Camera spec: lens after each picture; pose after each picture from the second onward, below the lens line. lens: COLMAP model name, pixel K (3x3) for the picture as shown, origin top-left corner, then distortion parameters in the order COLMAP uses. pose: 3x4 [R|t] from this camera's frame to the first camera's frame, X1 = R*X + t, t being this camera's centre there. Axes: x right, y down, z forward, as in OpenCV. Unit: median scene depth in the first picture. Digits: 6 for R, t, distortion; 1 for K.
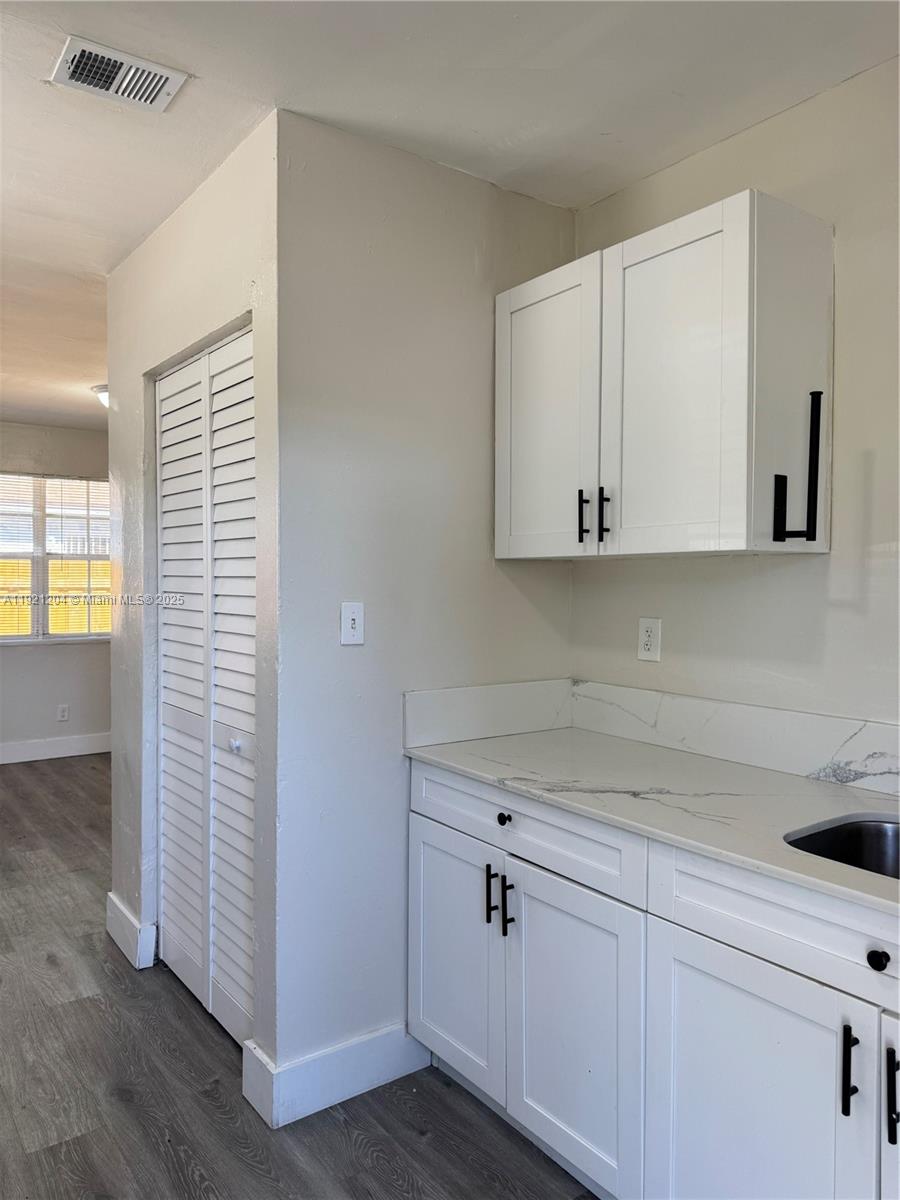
lens RADIAL K [[851.2, 0, 447.7], [0, 851.2, 596.6], [0, 0, 1]] dist [0.039128, -0.047852]
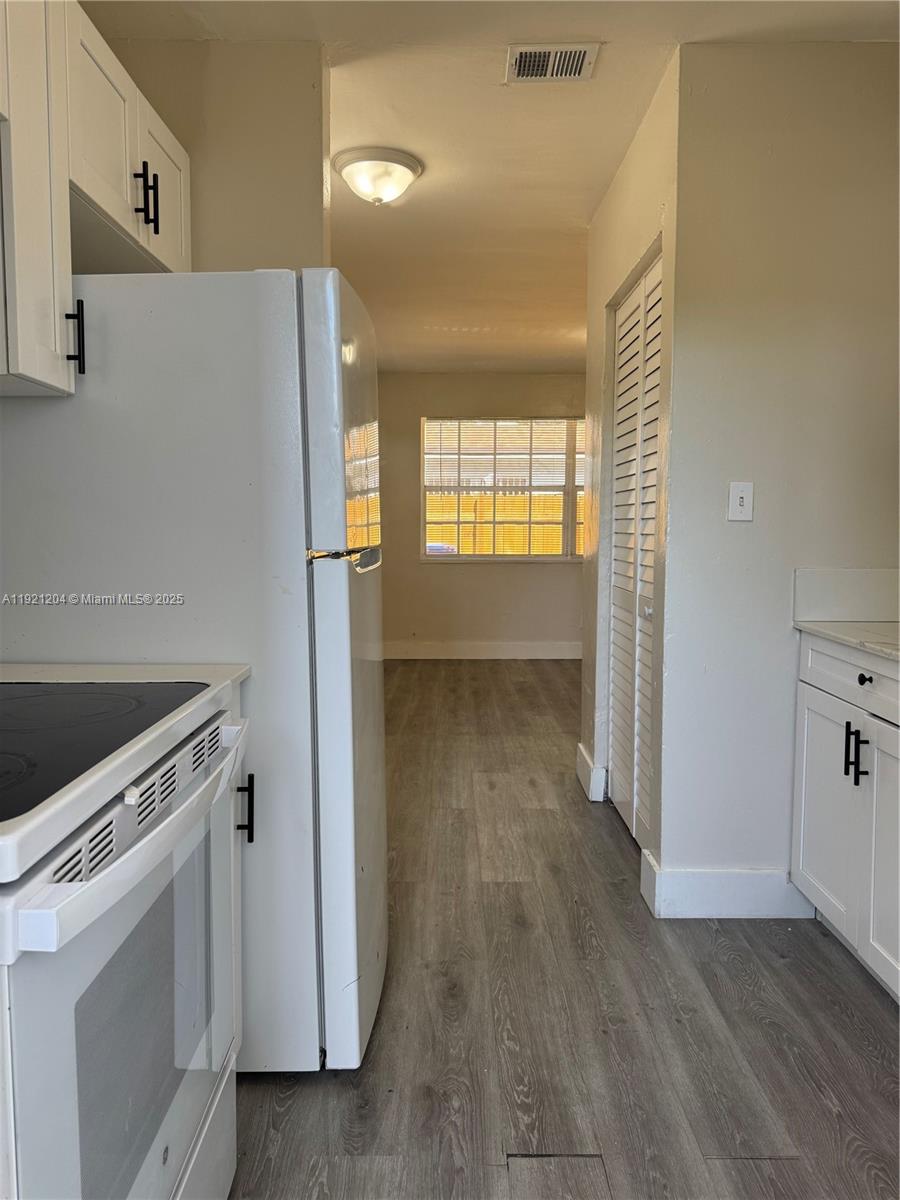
lens RADIAL K [[851.2, 0, 442.9], [0, 851.2, 594.4], [0, 0, 1]] dist [0.039128, -0.047852]
pose [[0.802204, 0.044009, -0.595426, 0.249998], [-0.009878, 0.998121, 0.060465, 0.090909], [0.596969, -0.042624, 0.801131, -0.128474]]
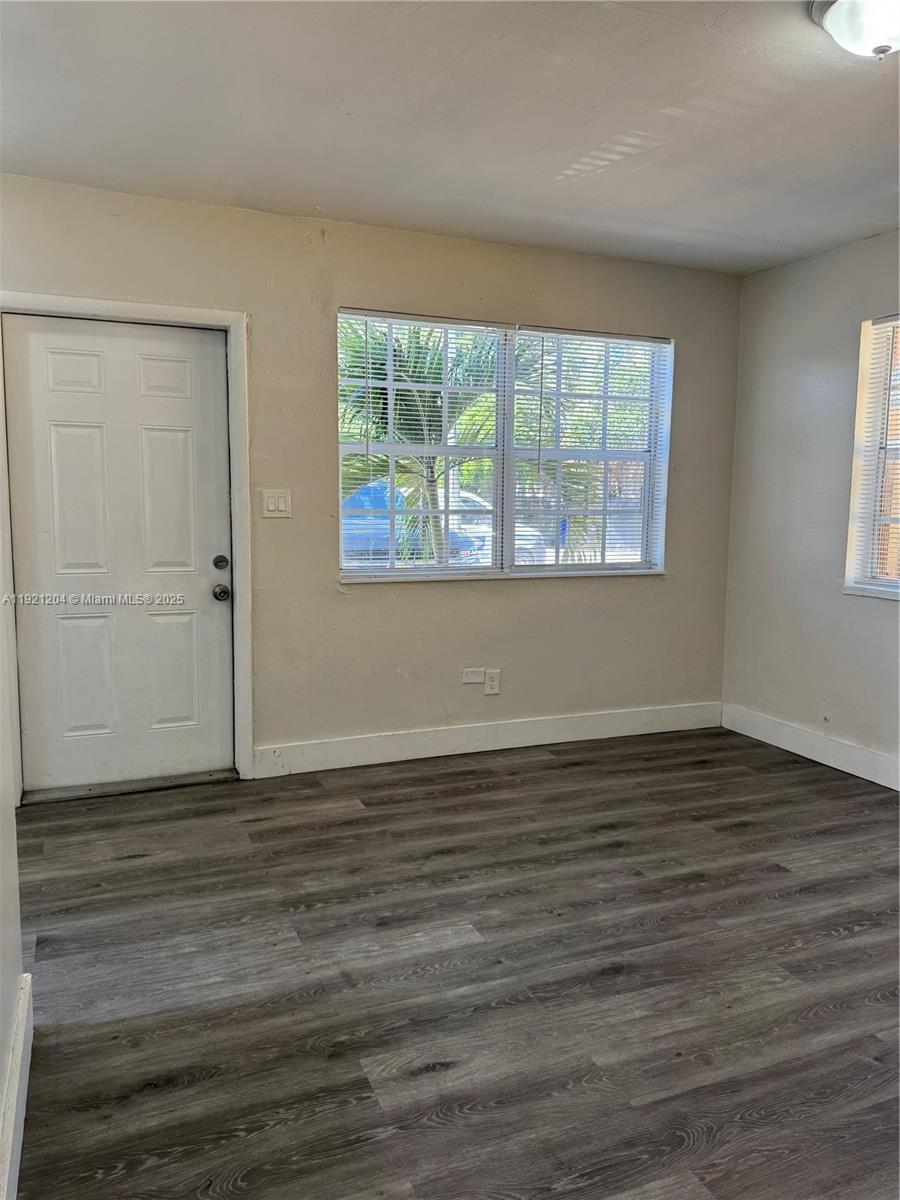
lens RADIAL K [[851.2, 0, 451.4], [0, 851.2, 598.0], [0, 0, 1]] dist [0.039128, -0.047852]
pose [[-0.230620, 0.106829, -0.967162, 0.162407], [-0.032625, 0.992547, 0.117412, -0.015032], [0.972497, 0.058631, -0.225416, 2.161069]]
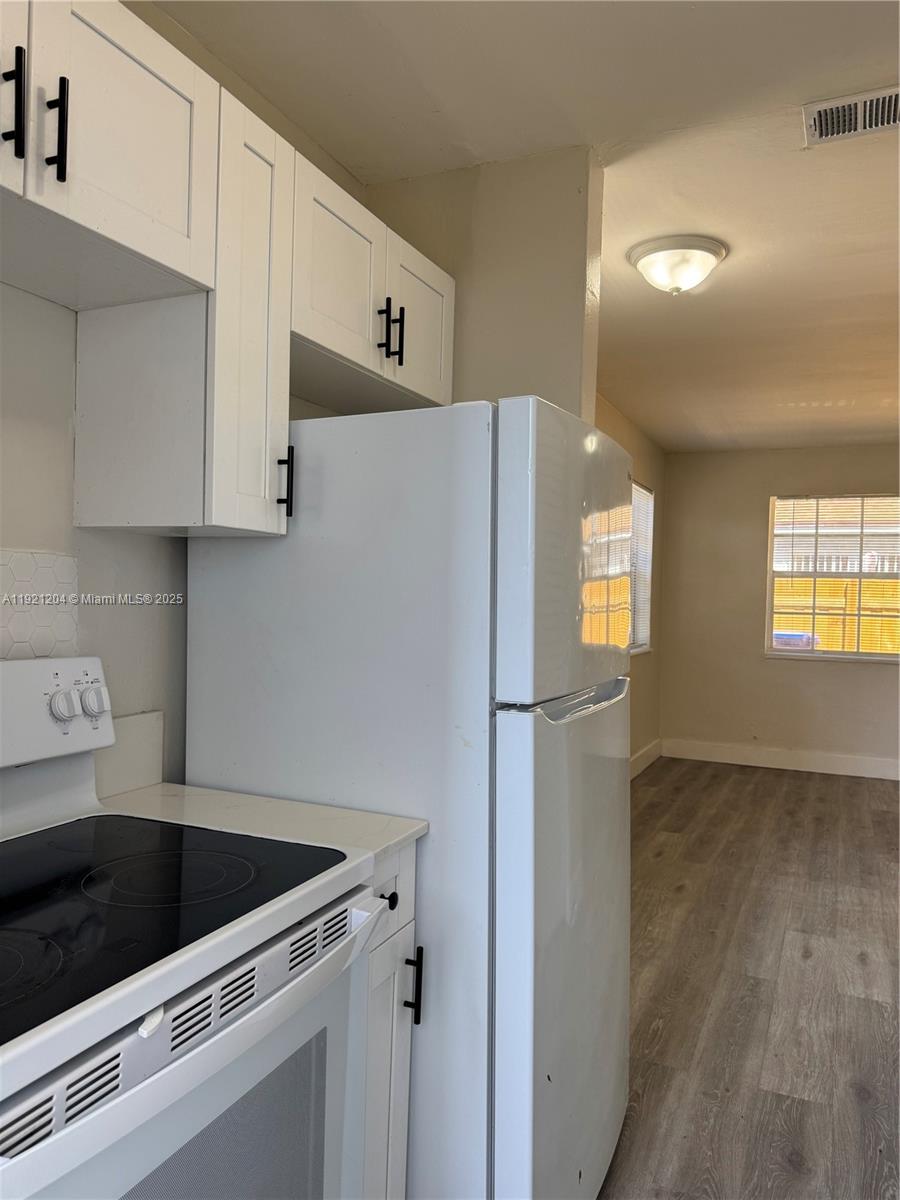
lens RADIAL K [[851.2, 0, 444.2], [0, 851.2, 601.0], [0, 0, 1]] dist [0.039128, -0.047852]
pose [[0.482456, 0.015713, -0.875779, 0.278456], [-0.038859, 0.999239, -0.003479, 0.018561], [0.875058, 0.035711, 0.482699, 0.050377]]
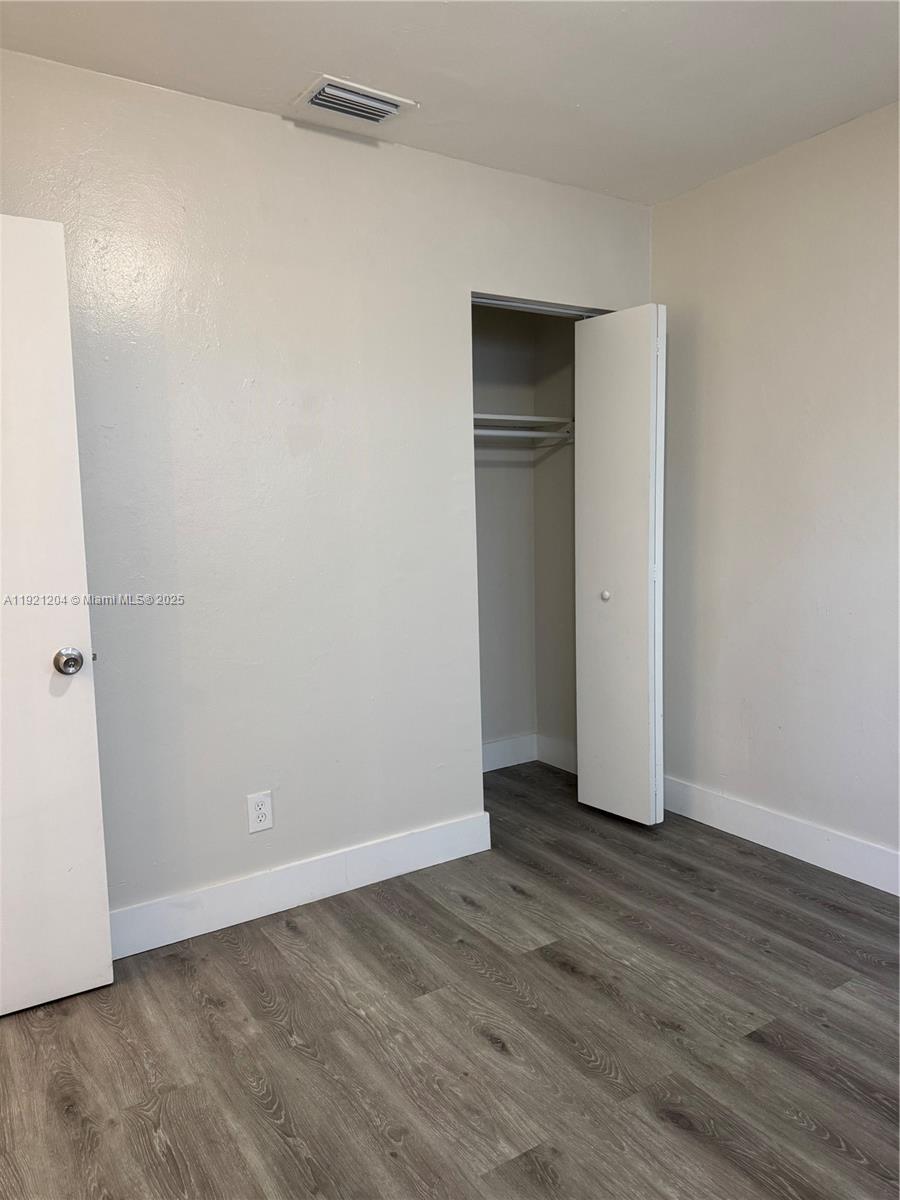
lens RADIAL K [[851.2, 0, 450.0], [0, 851.2, 599.5], [0, 0, 1]] dist [0.039128, -0.047852]
pose [[-0.997519, 0.014460, 0.068895, -0.770232], [0.022760, 0.992359, 0.121265, 0.004249], [-0.066615, 0.122532, -0.990226, 1.435069]]
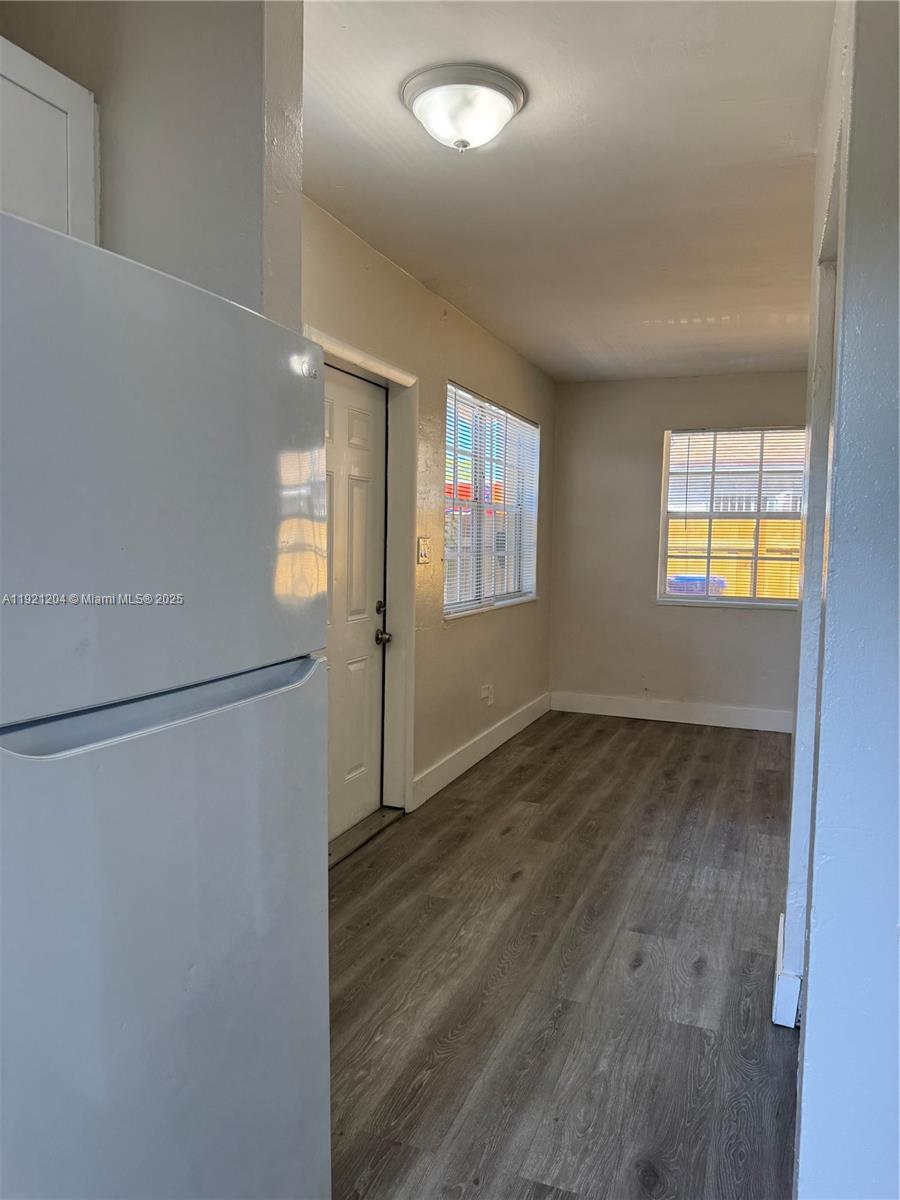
lens RADIAL K [[851.2, 0, 447.5], [0, 851.2, 591.9], [0, 0, 1]] dist [0.039128, -0.047852]
pose [[0.535879, 0.060322, -0.842137, 0.168289], [-0.032350, 0.998179, 0.050914, 0.003146], [0.843675, -0.000040, 0.536854, 0.426909]]
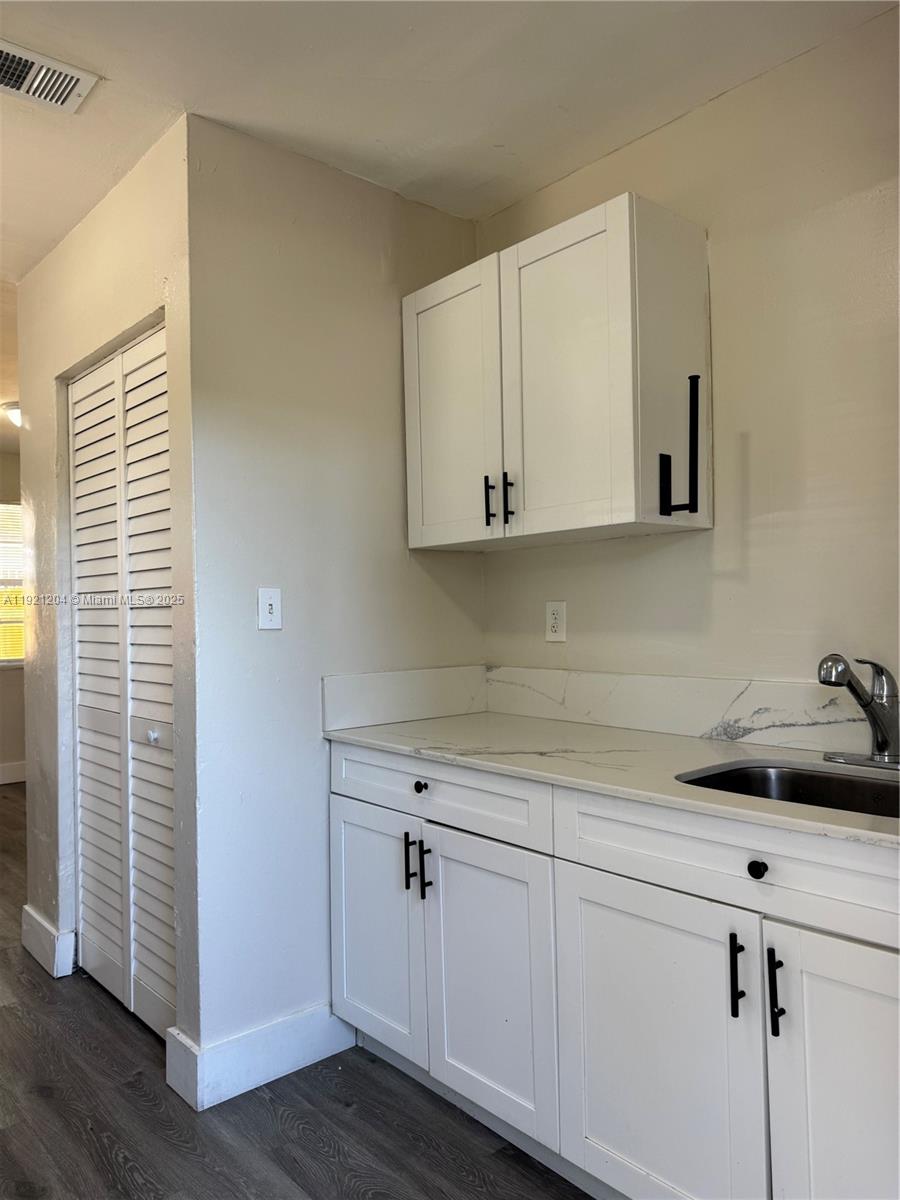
lens RADIAL K [[851.2, 0, 441.6], [0, 851.2, 599.6], [0, 0, 1]] dist [0.039128, -0.047852]
pose [[0.996338, -0.022727, 0.082429, 0.010621], [0.025606, 0.999093, -0.034036, 0.062744], [-0.081581, 0.036022, 0.996016, -0.041725]]
